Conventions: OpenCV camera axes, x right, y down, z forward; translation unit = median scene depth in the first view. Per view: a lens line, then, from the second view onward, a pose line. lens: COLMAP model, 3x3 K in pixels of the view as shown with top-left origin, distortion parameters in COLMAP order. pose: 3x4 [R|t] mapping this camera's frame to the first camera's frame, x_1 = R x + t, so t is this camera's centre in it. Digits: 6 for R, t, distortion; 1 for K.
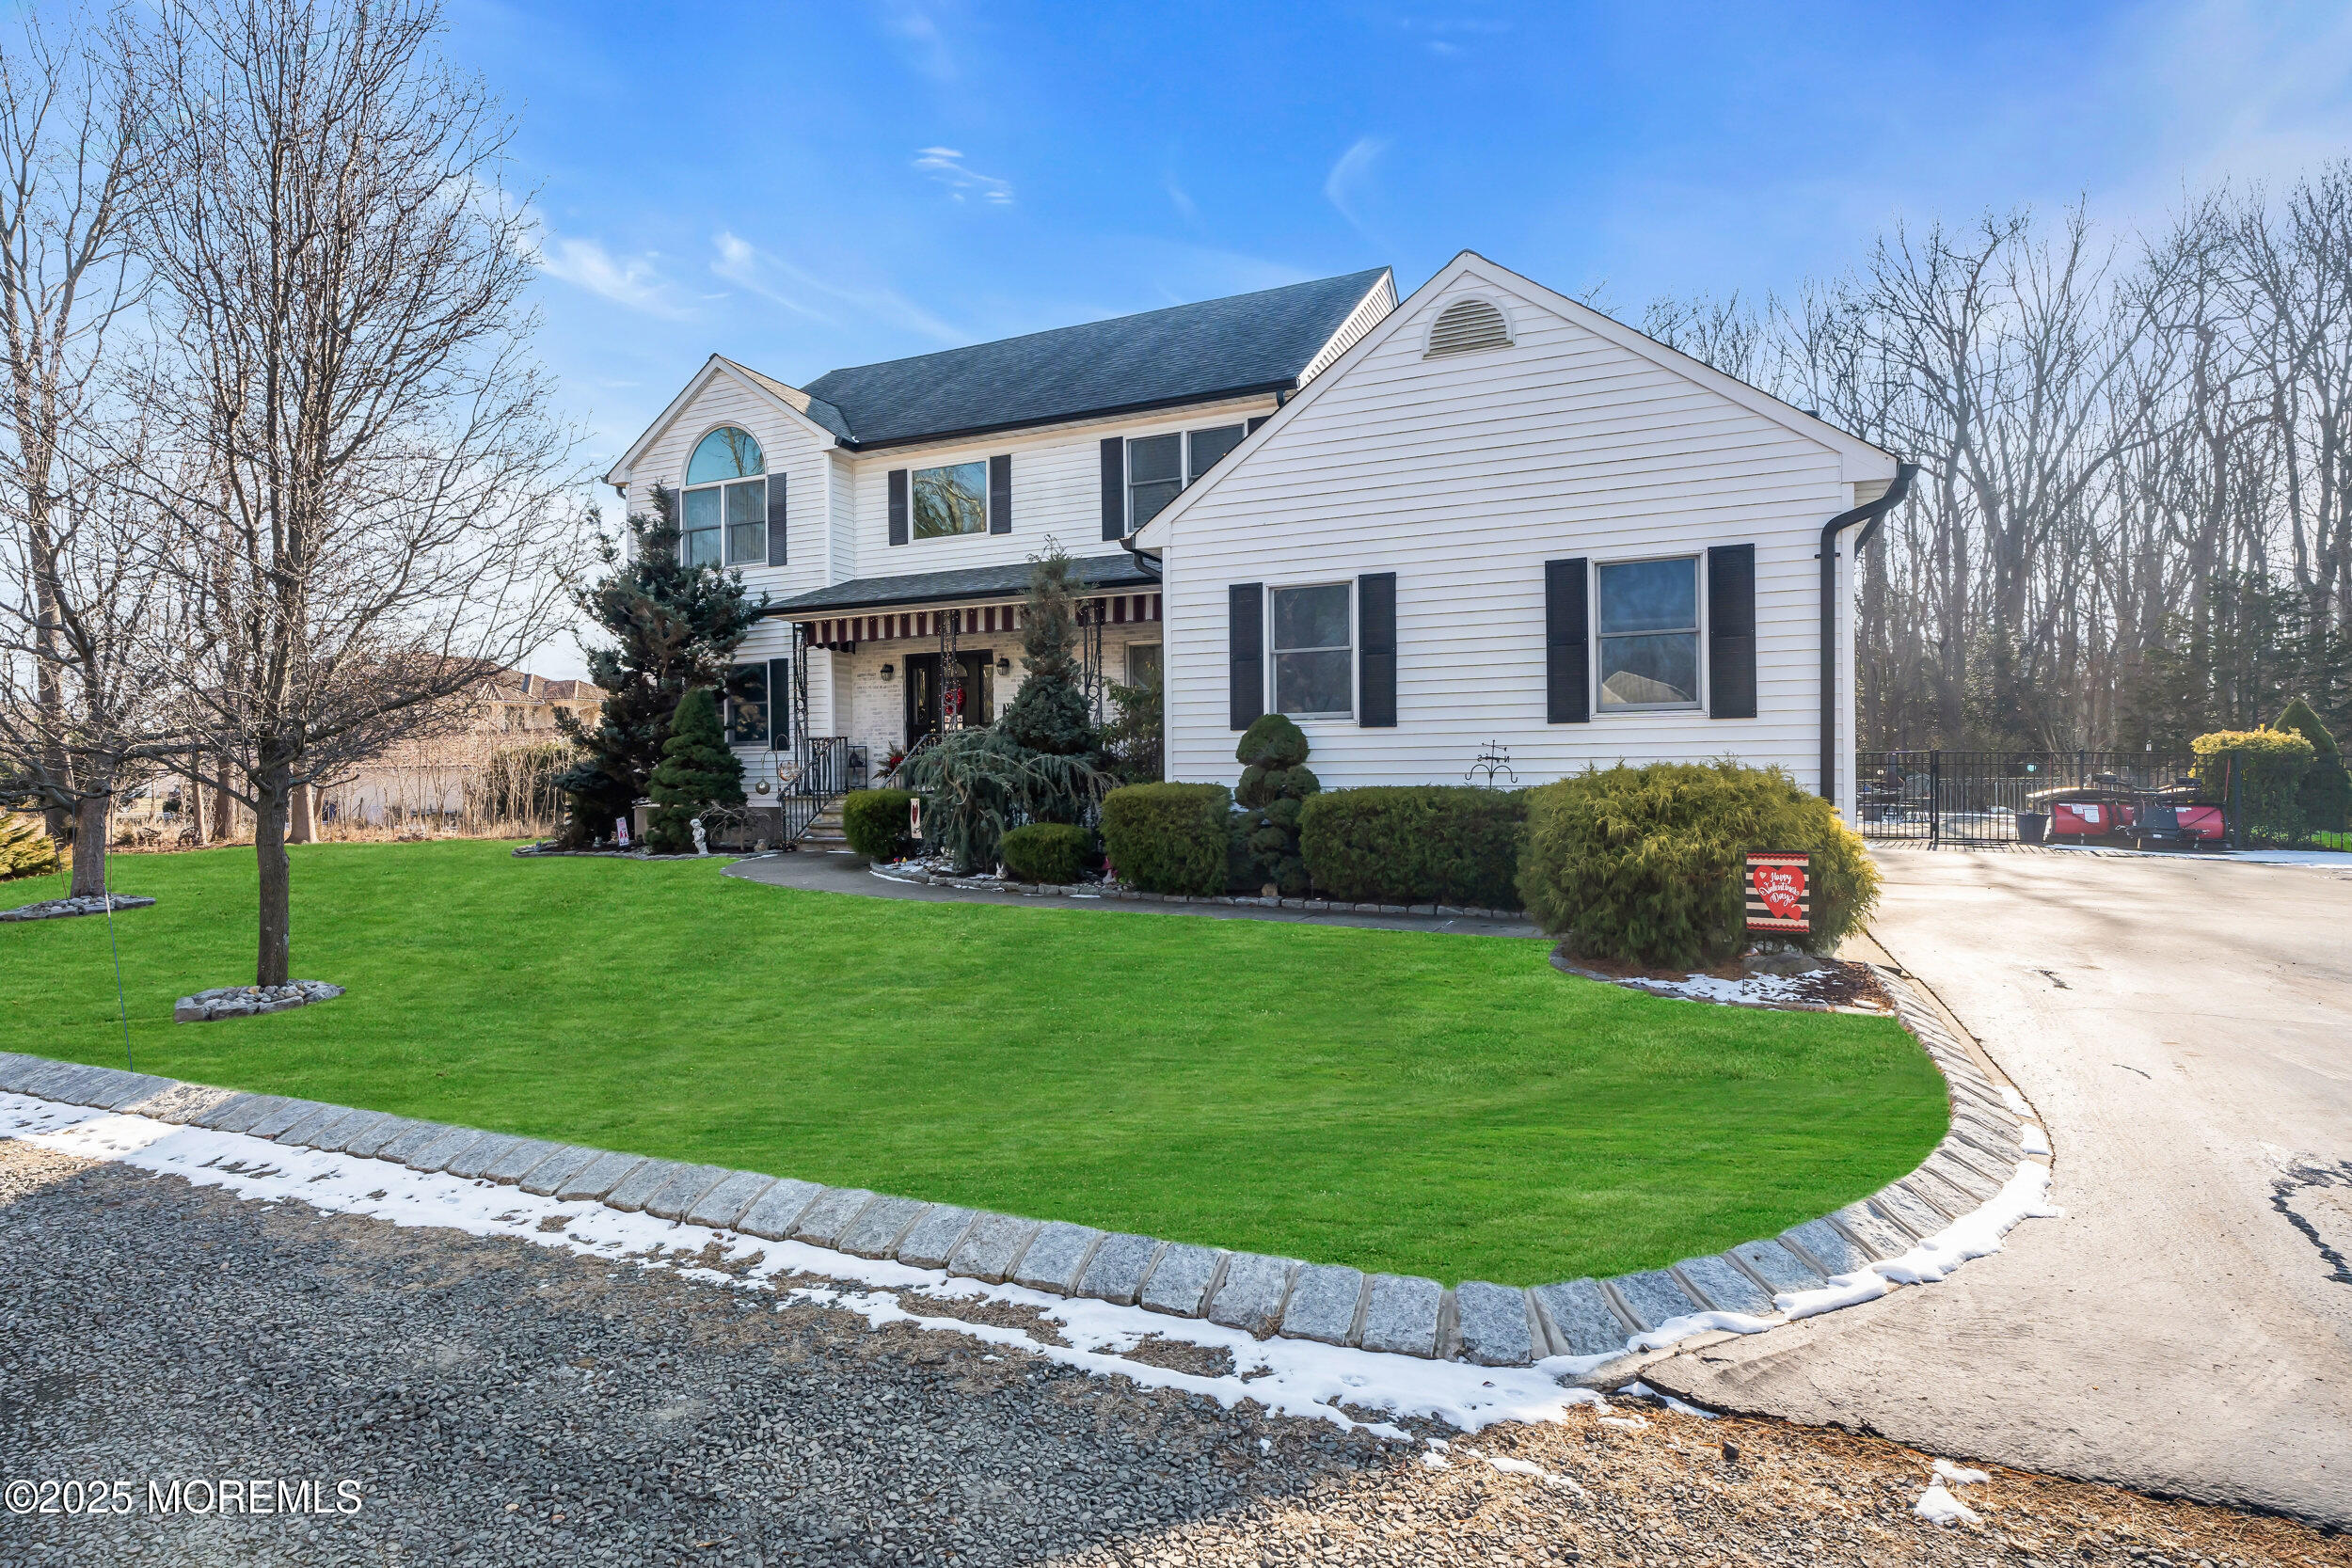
lens RADIAL K [[1182.9, 0, 1173.9], [0, 1182.9, 783.1], [0, 0, 1]] dist [-0.002678, 0.000163]
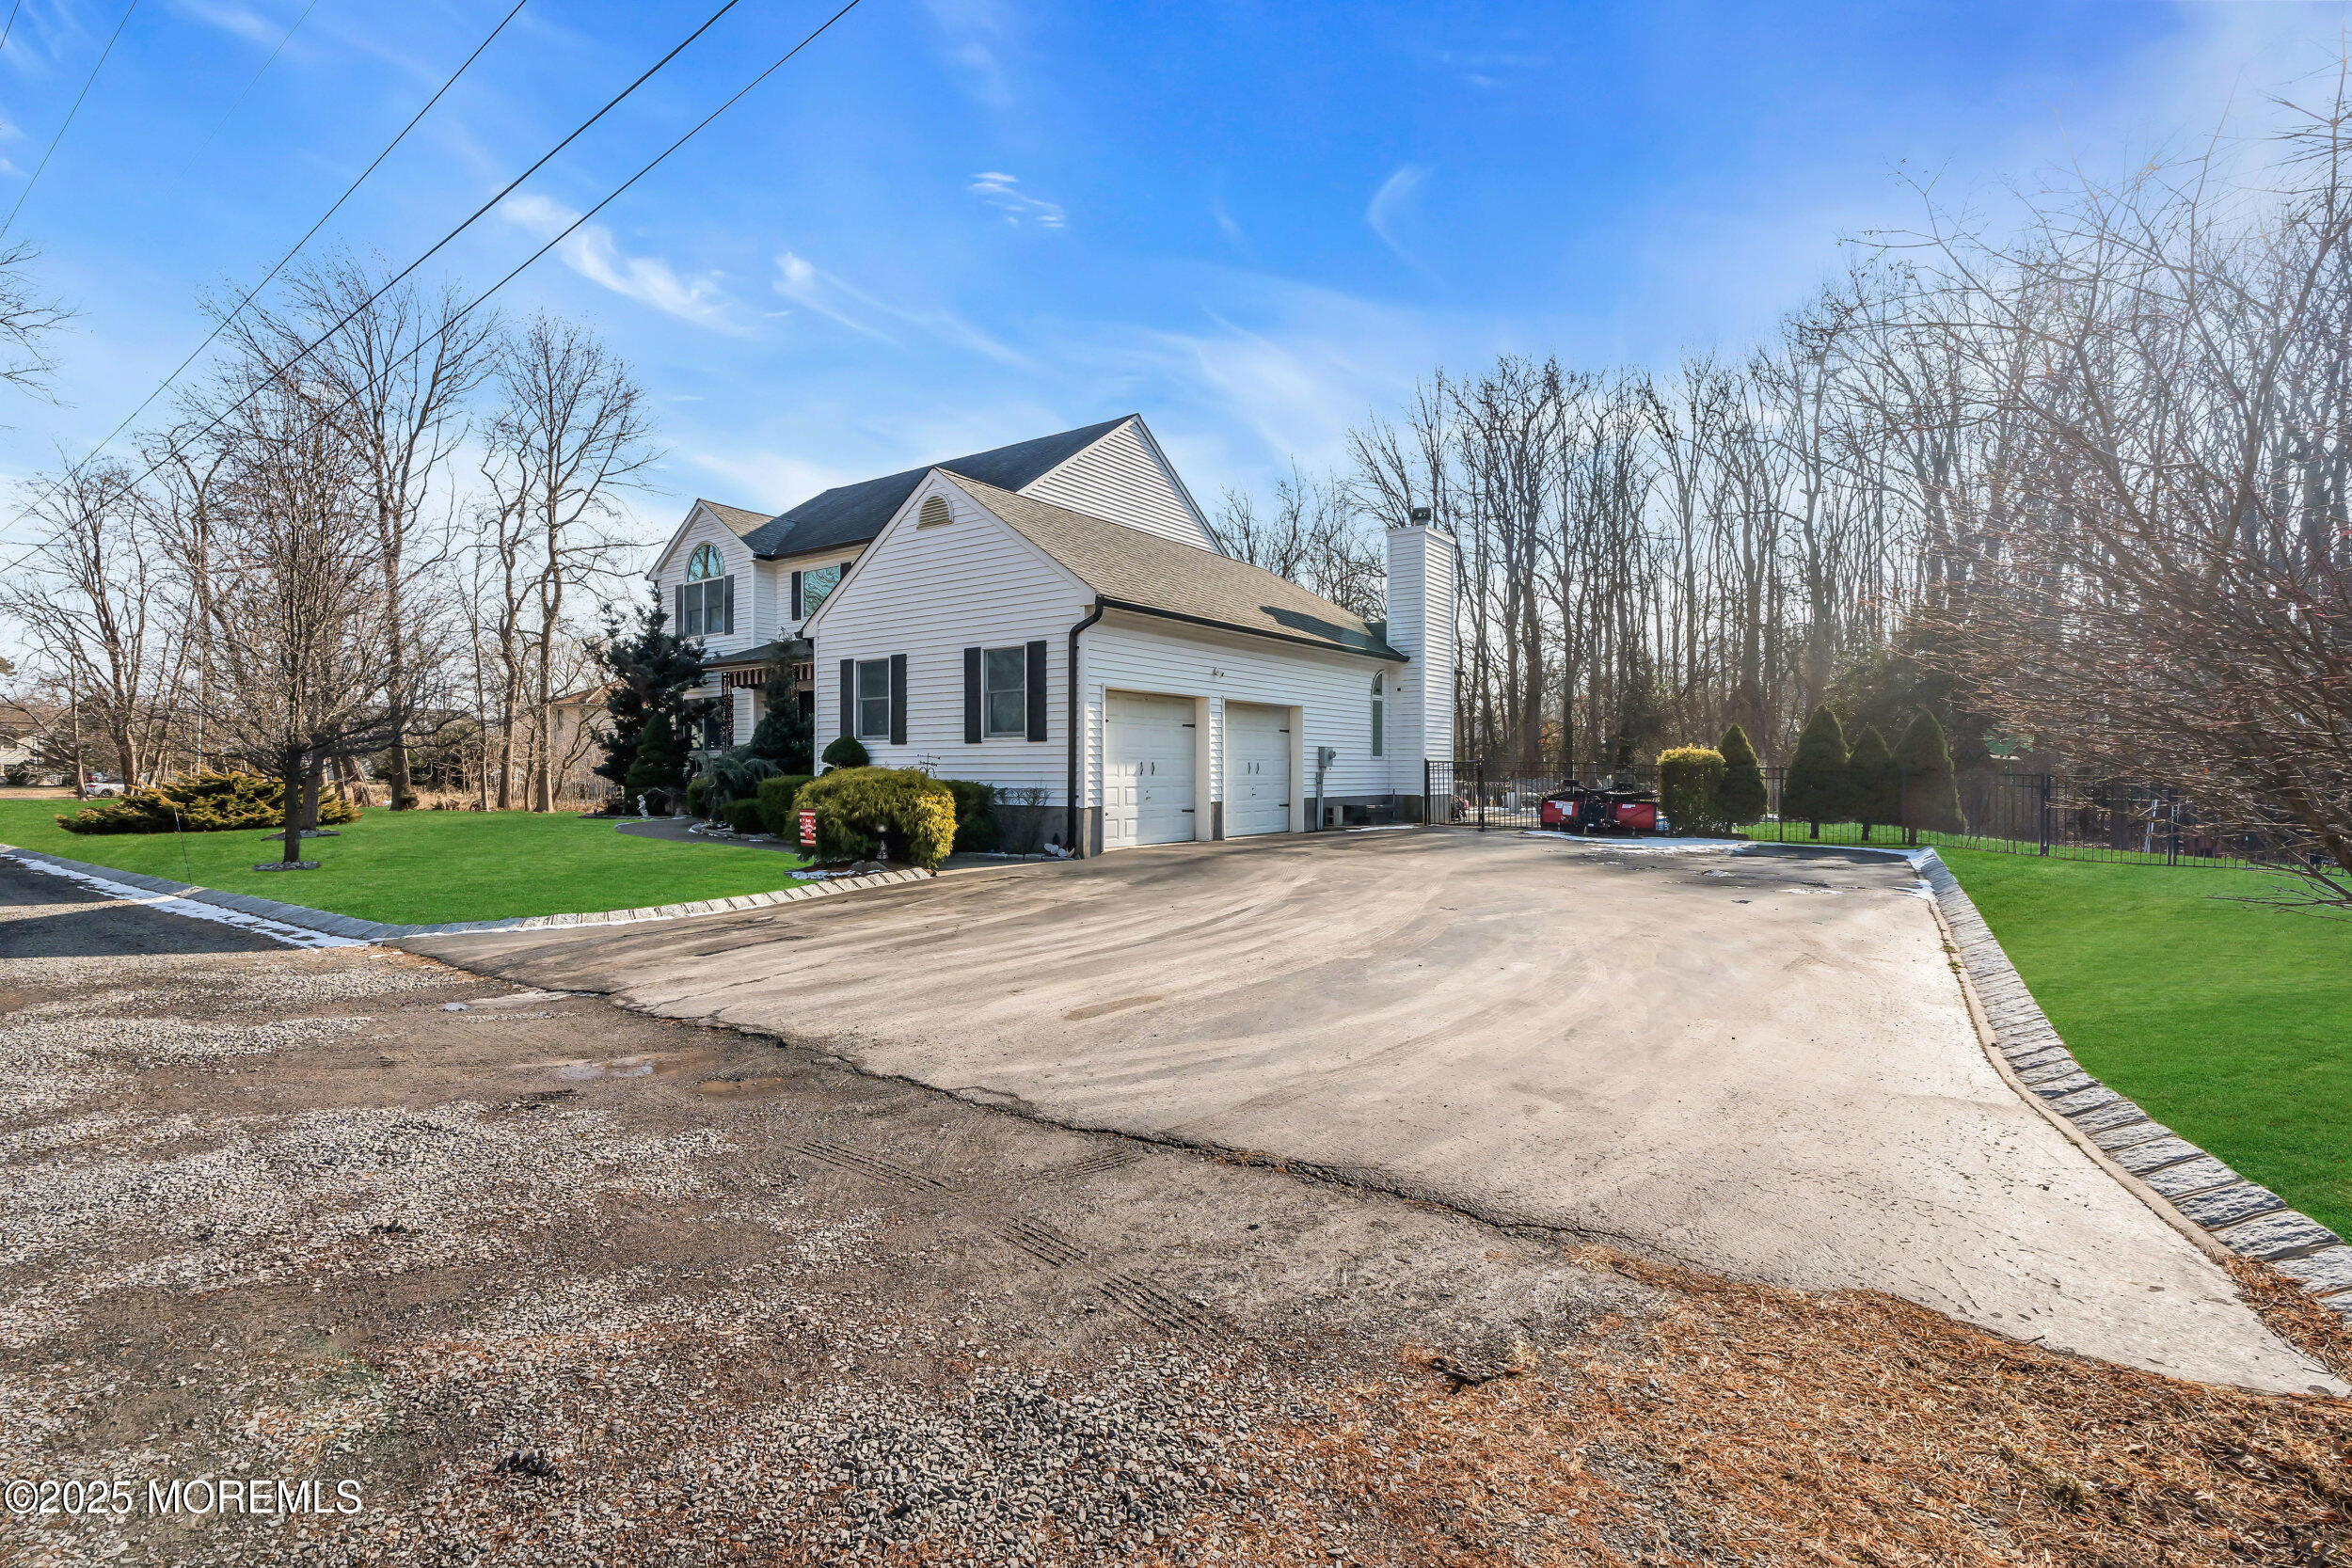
lens RADIAL K [[1068.7, 0, 1172.7], [0, 1068.7, 780.1], [0, 0, 1]] dist [-0.000053, 0.001480]
pose [[0.979320, 0.012971, -0.201900, 0.588673], [-0.013213, 0.999913, 0.000147, -0.000286], [0.201885, 0.002524, 0.979406, -0.291376]]
